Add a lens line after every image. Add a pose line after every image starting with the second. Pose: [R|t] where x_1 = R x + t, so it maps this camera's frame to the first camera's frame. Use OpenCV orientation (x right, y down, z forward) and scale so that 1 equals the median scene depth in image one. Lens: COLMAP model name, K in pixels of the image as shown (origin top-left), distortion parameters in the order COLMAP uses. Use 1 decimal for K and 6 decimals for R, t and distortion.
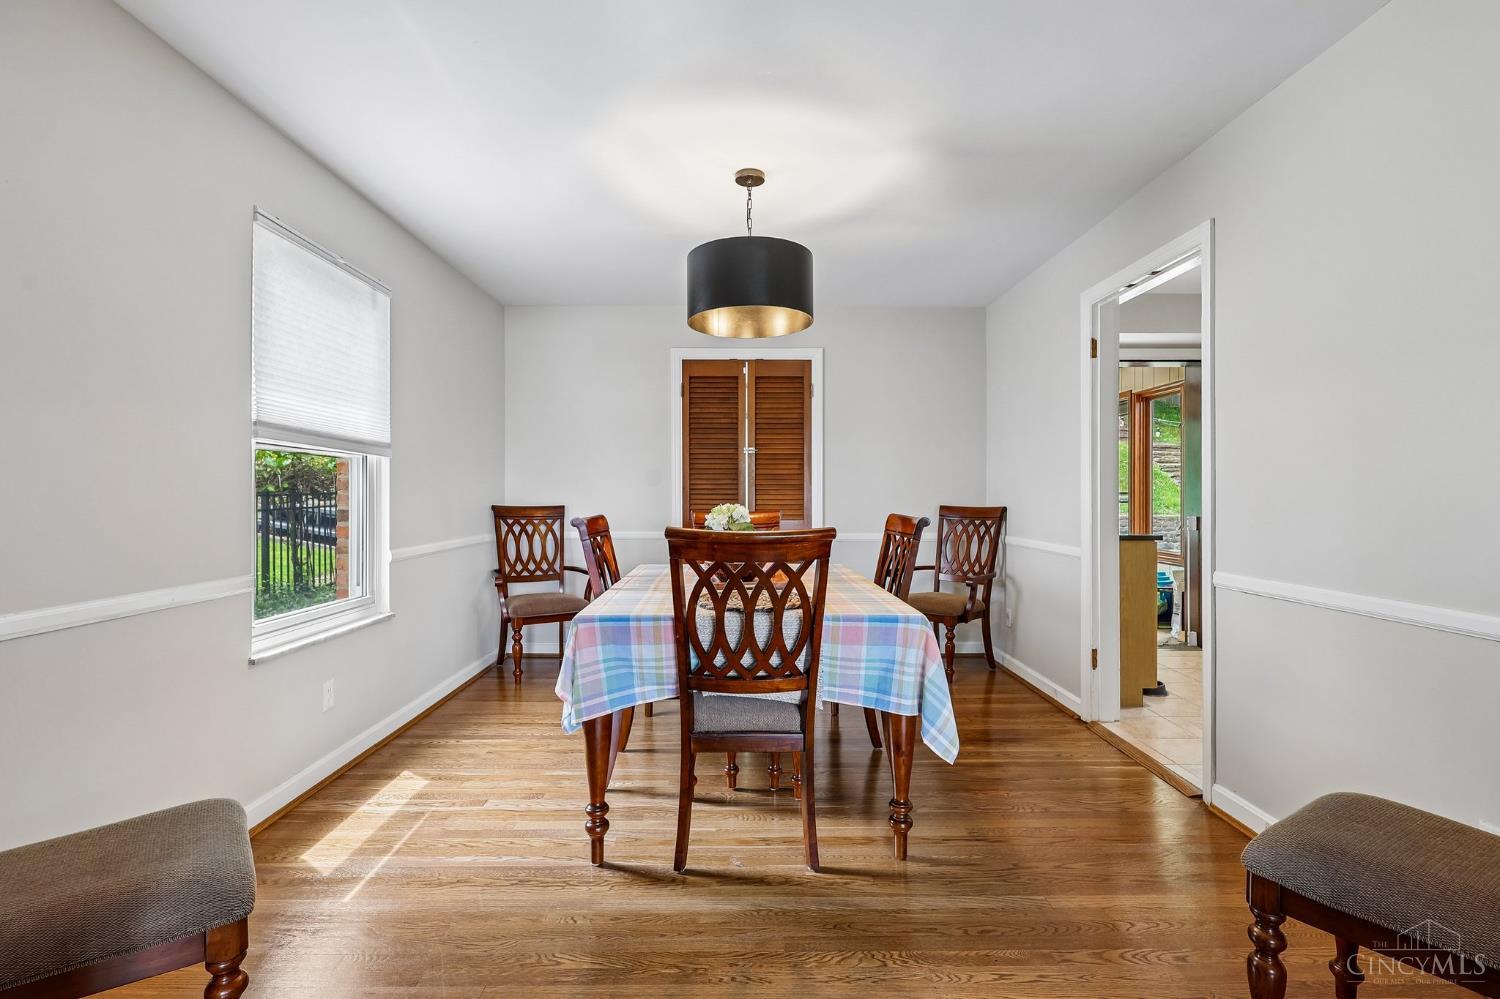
lens RADIAL K [[706.7, 0, 741.1], [0, 706.7, 490.2], [0, 0, 1]] dist [0.000324, 0.000871]
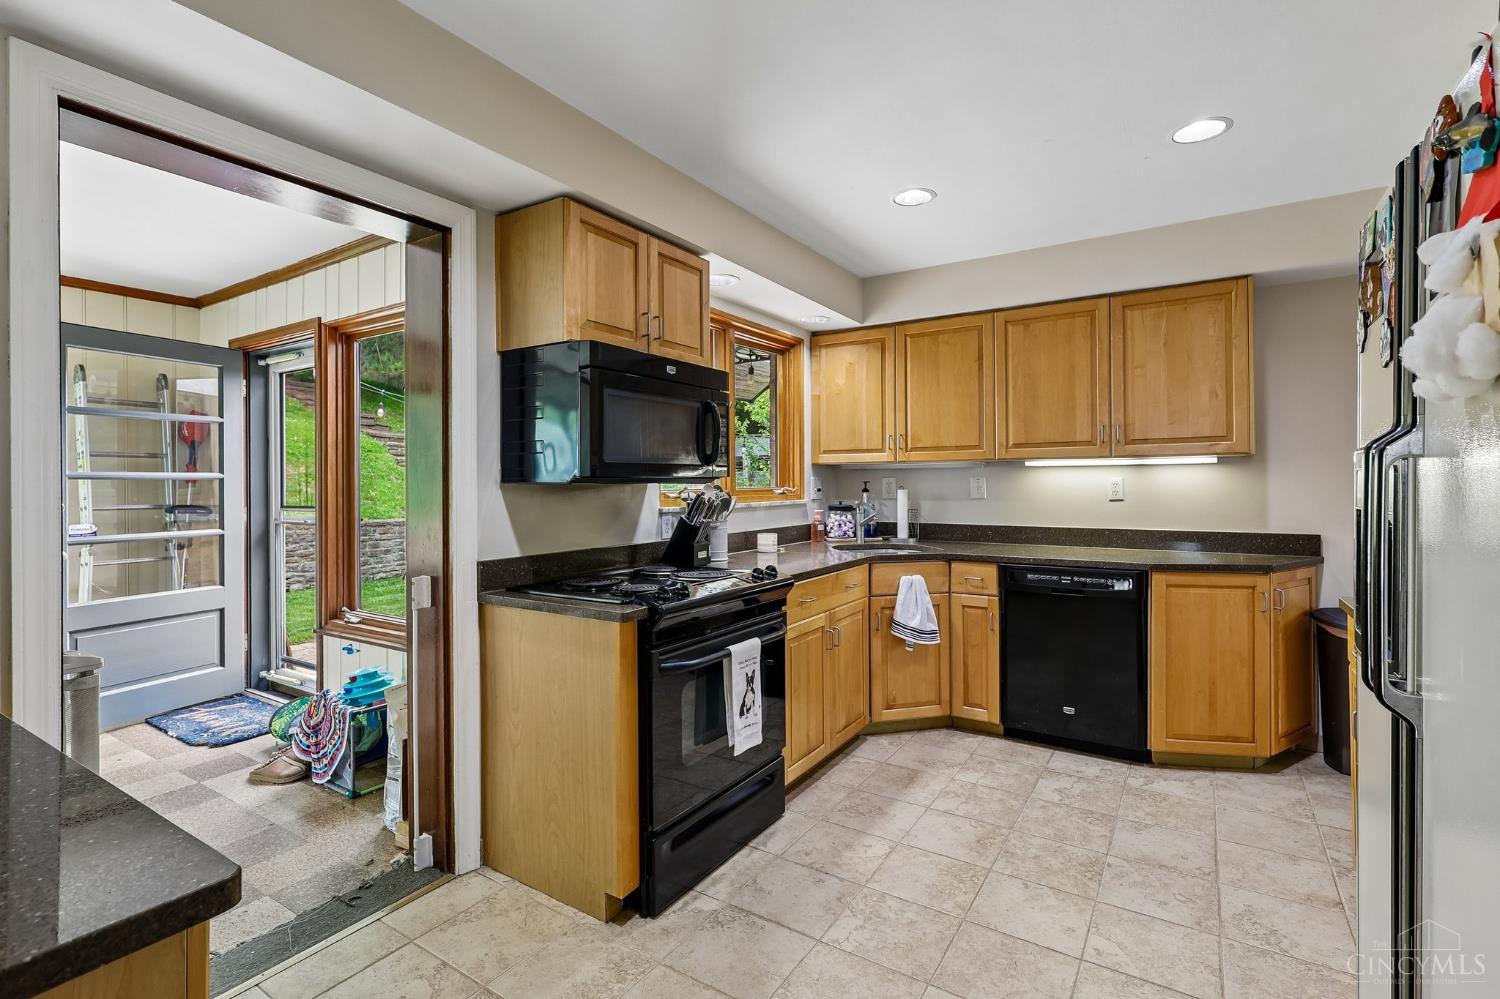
lens RADIAL K [[706.7, 0, 736.8], [0, 706.7, 477.7], [0, 0, 1]] dist [0.000324, 0.000871]
pose [[0.560117, 0.003113, 0.828408, 0.423888], [0.004182, 0.999970, -0.006585, -0.024911], [-0.828403, 0.007152, 0.560087, 0.654158]]
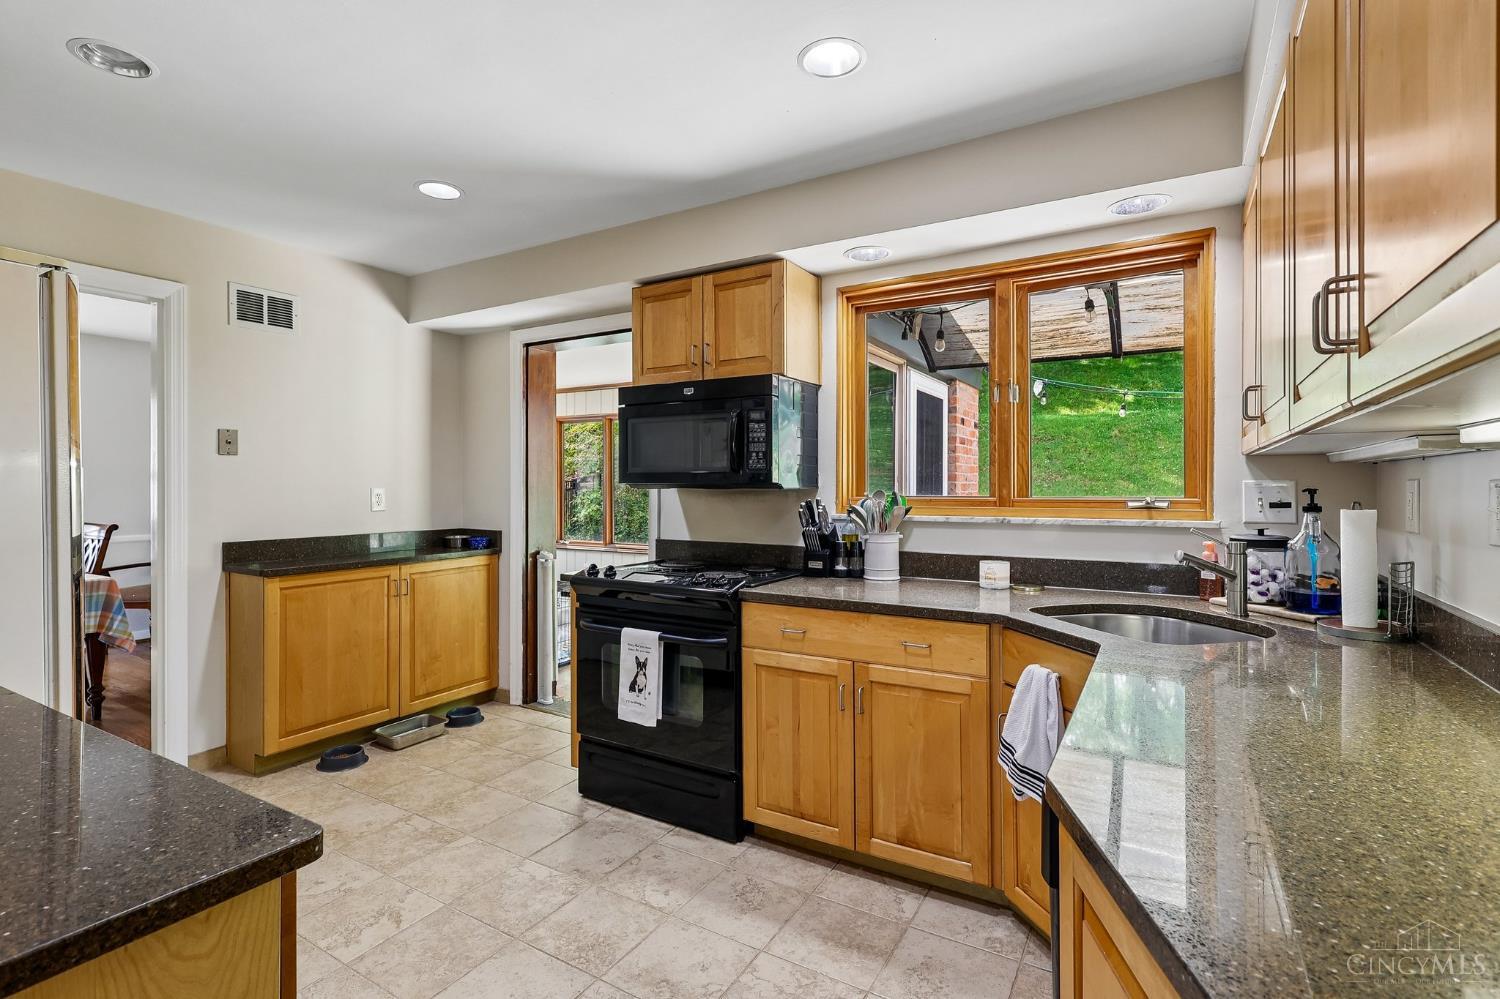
lens RADIAL K [[706.7, 0, 743.0], [0, 706.7, 484.9], [0, 0, 1]] dist [0.000324, 0.000871]
pose [[0.844923, 0.000036, -0.534887, 1.235171], [0.001313, 0.999997, 0.002143, -0.029187], [0.534886, -0.002513, 0.844921, 0.492081]]
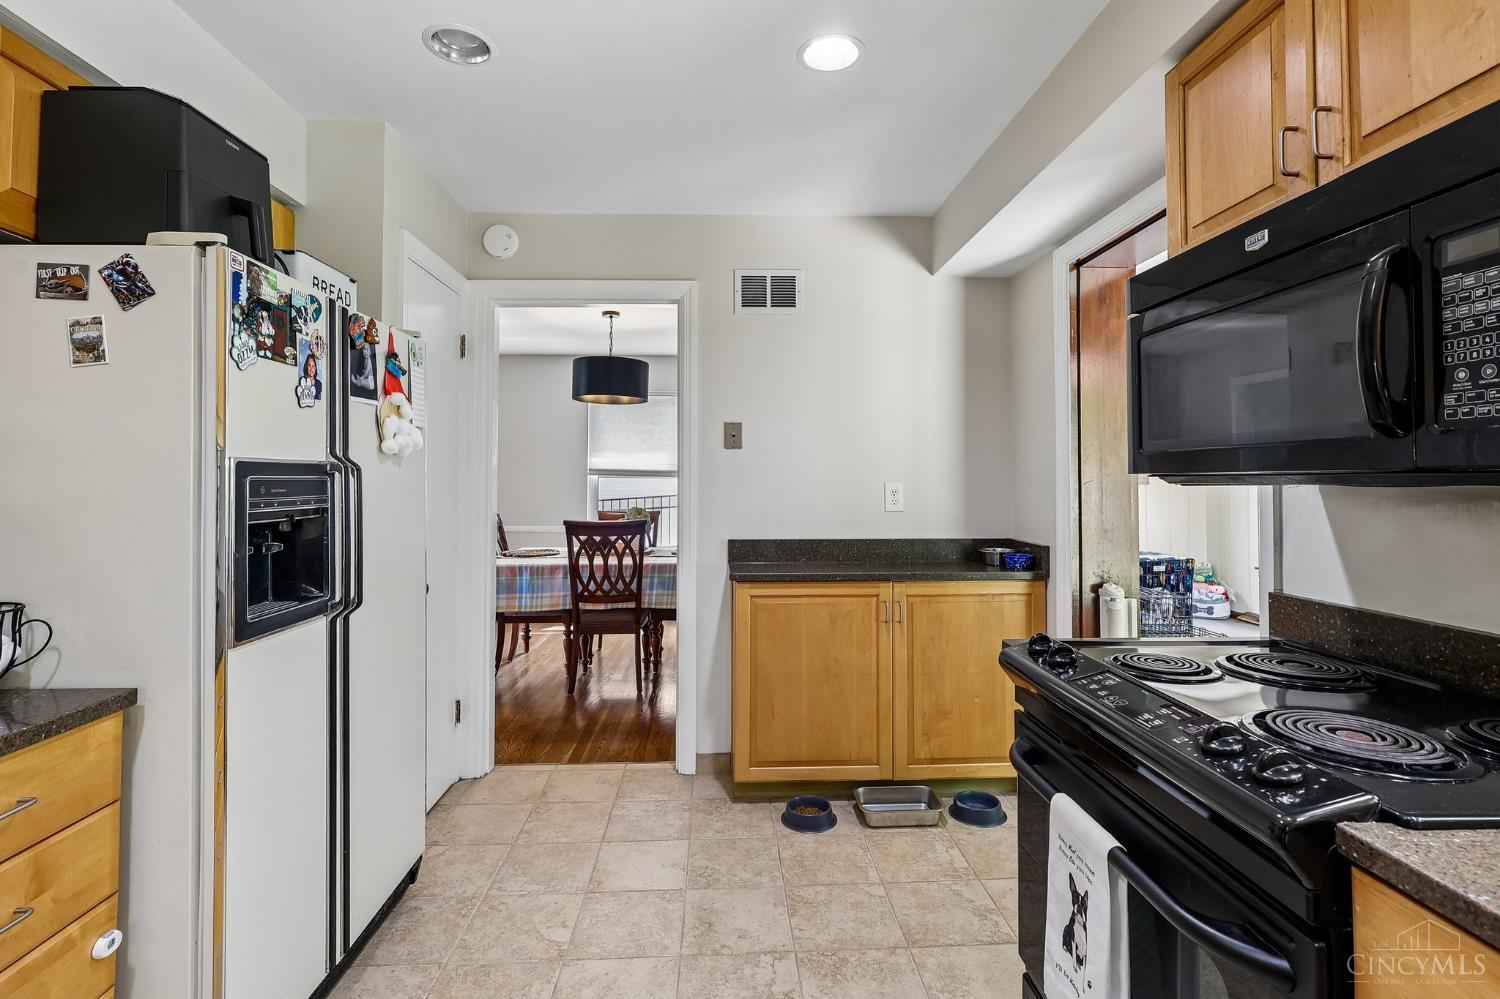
lens RADIAL K [[706.7, 0, 747.0], [0, 706.7, 463.4], [0, 0, 1]] dist [0.000324, 0.000871]
pose [[0.025608, -0.026444, -0.999322, 1.102206], [0.002792, 0.999648, -0.026381, -0.025970], [0.999668, -0.002114, 0.025673, 0.811323]]
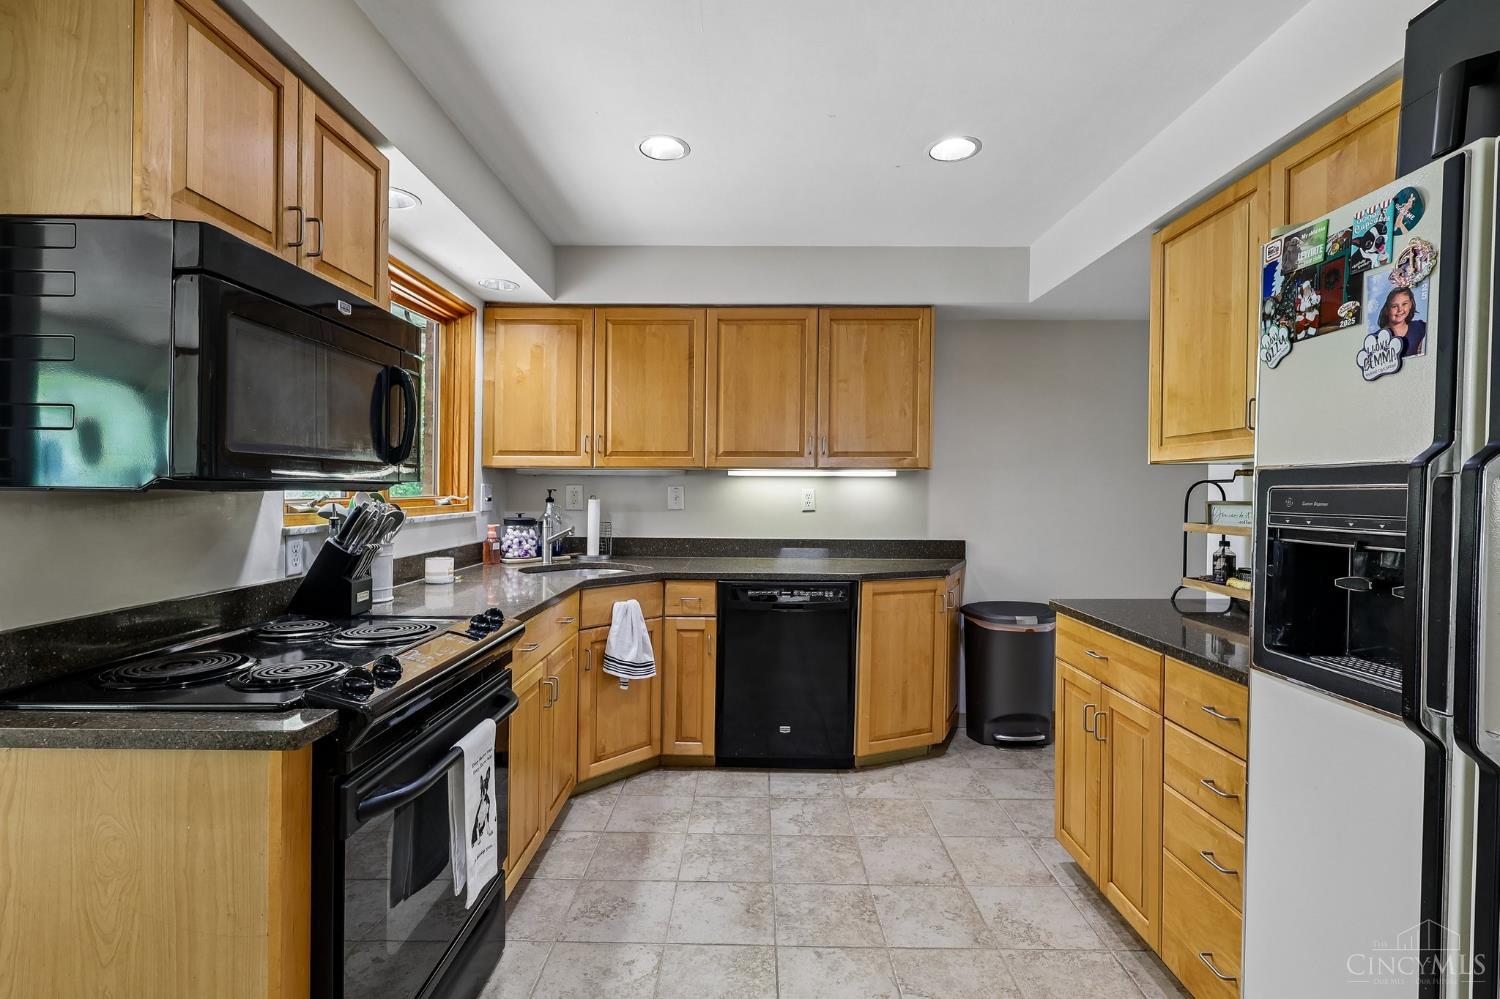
lens RADIAL K [[706.7, 0, 747.7], [0, 706.7, 491.5], [0, 0, 1]] dist [0.000324, 0.000871]
pose [[0.021429, -0.001018, 0.999770, 0.512787], [-0.006988, 0.999975, 0.001168, -0.025767], [-0.999746, -0.007012, 0.021421, 0.799668]]
